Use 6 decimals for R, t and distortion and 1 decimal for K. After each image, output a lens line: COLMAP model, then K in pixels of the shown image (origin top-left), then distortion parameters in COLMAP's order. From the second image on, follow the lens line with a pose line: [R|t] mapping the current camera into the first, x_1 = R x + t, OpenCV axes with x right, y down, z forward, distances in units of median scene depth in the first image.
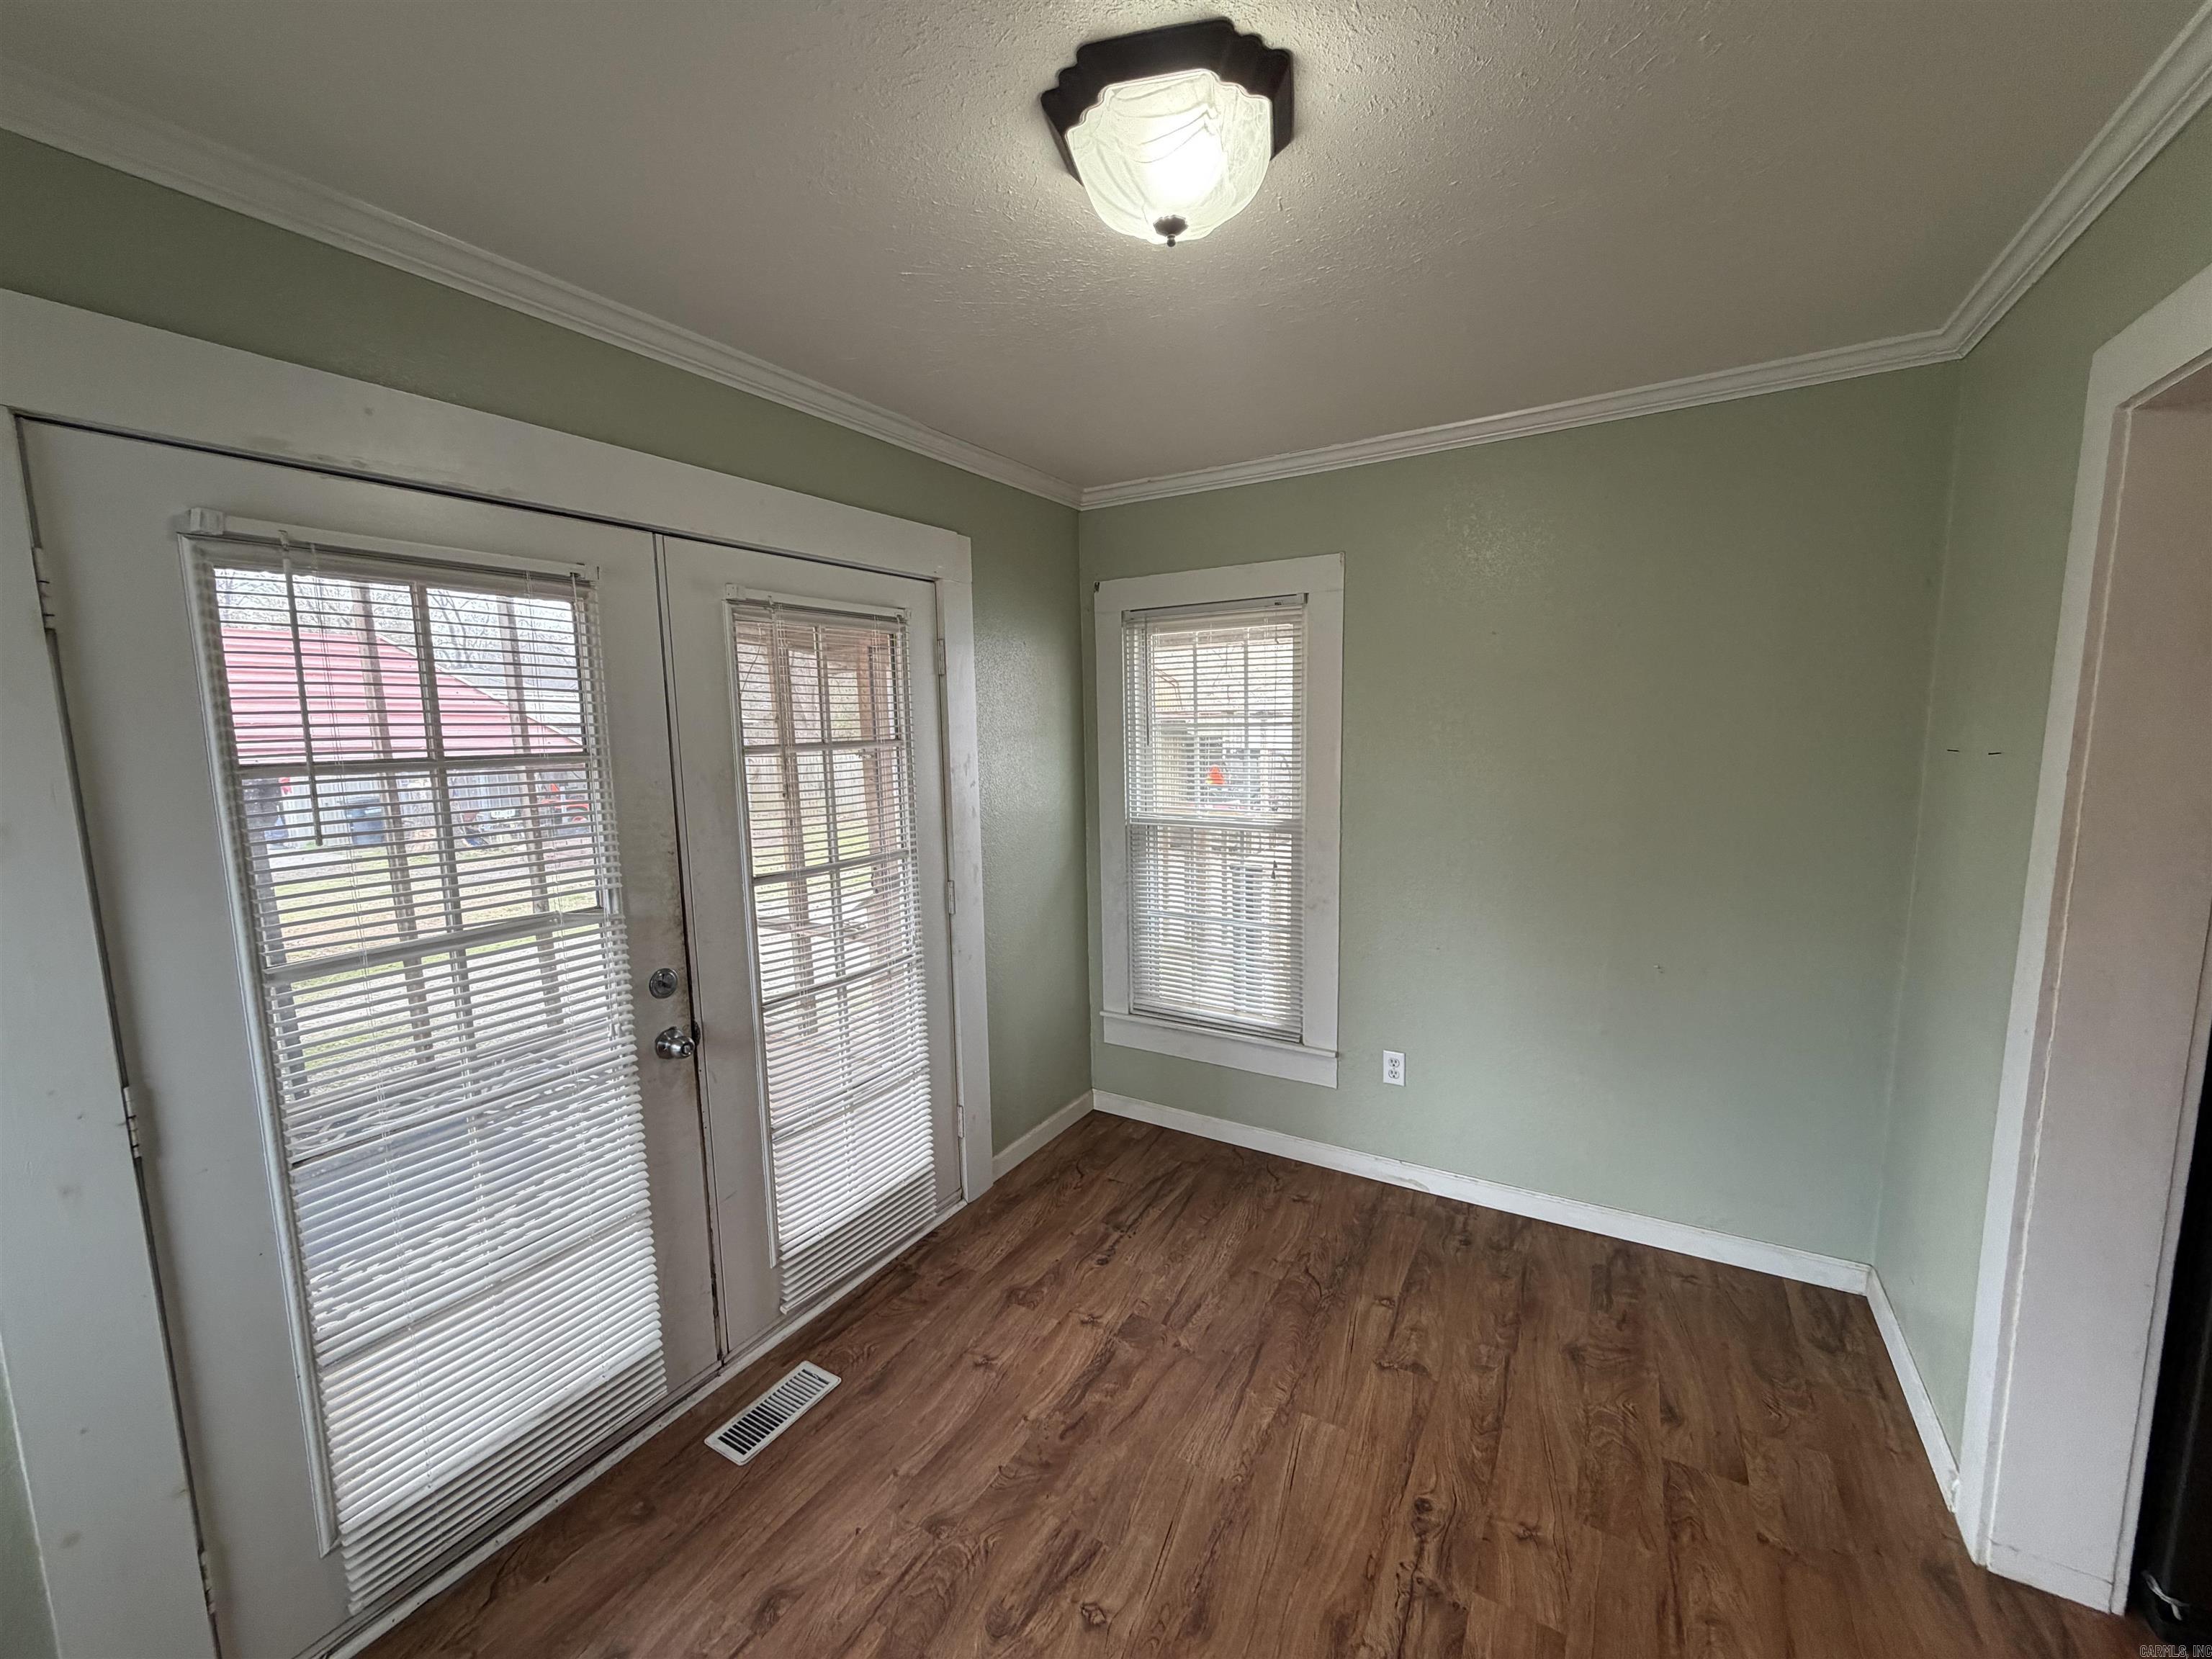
lens RADIAL K [[880.2, 0, 1101.4], [0, 880.2, 829.8], [0, 0, 1]] dist [-0.000614, -0.000374]
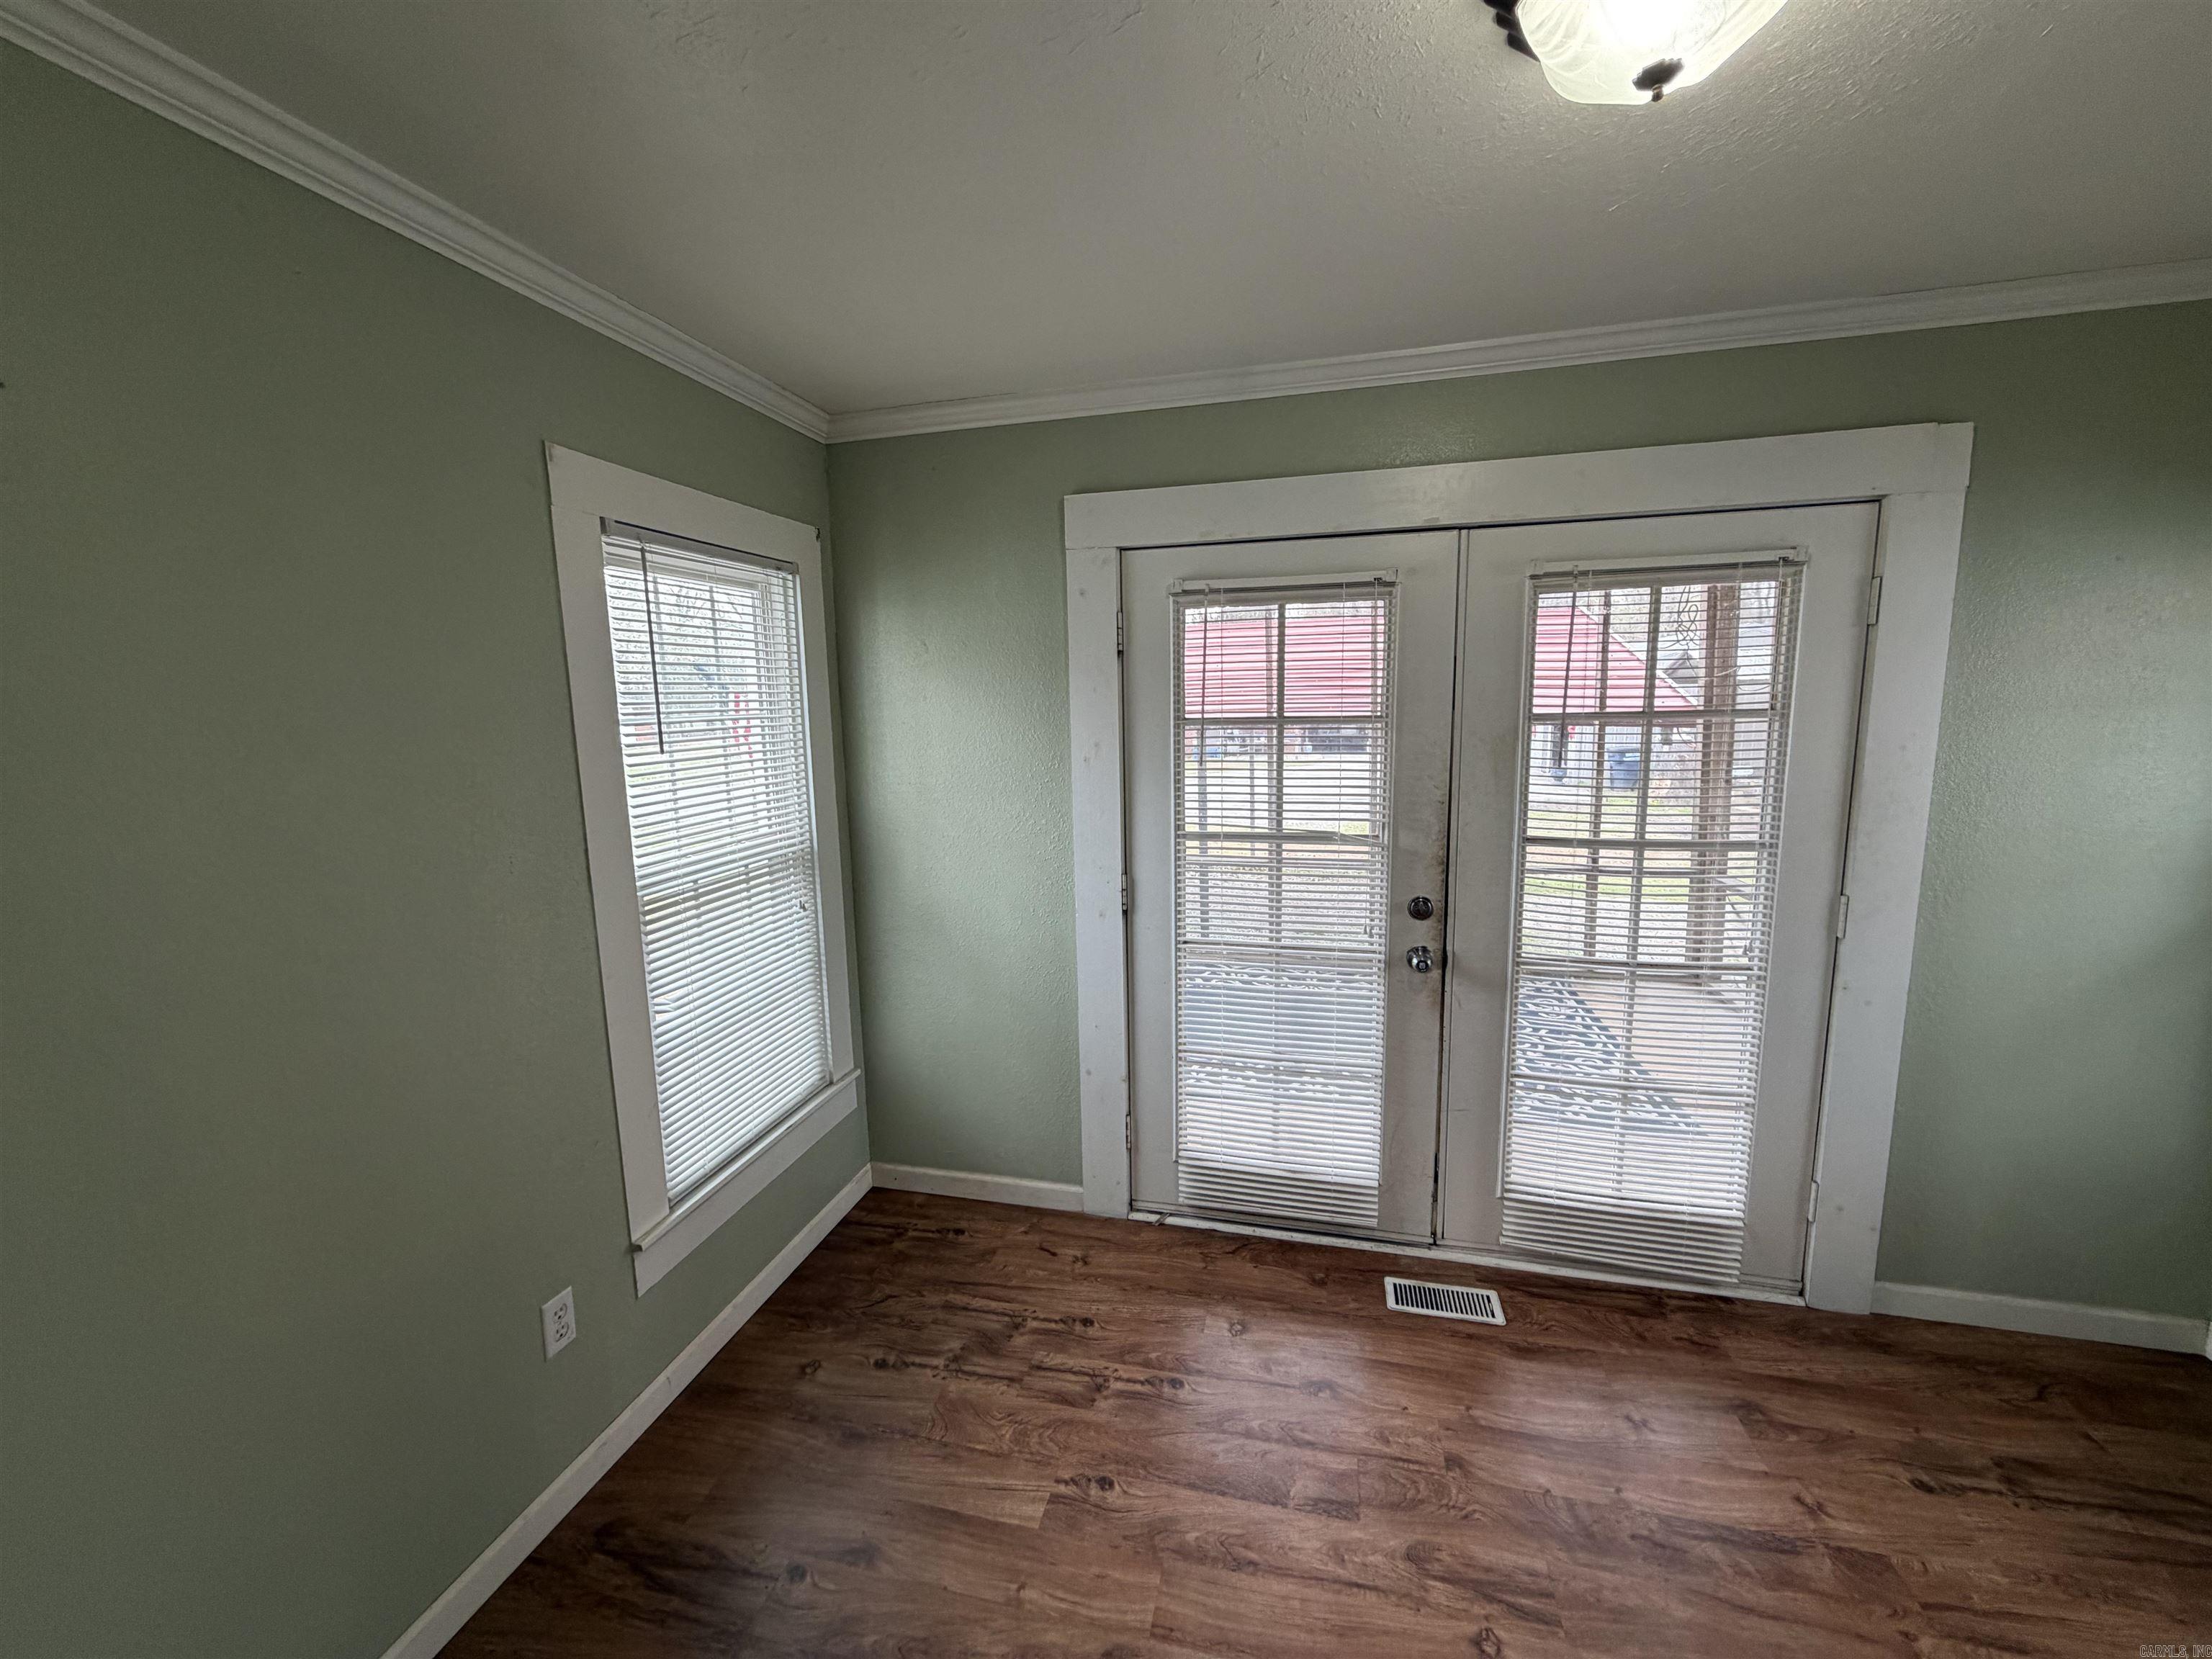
lens RADIAL K [[880.2, 0, 1101.4], [0, 880.2, 829.8], [0, 0, 1]] dist [-0.000614, -0.000374]
pose [[0.289768, 0.151051, -0.945102, 0.489566], [-0.103504, 0.986622, 0.125952, -0.038197], [0.951484, 0.061325, 0.301525, 0.202829]]
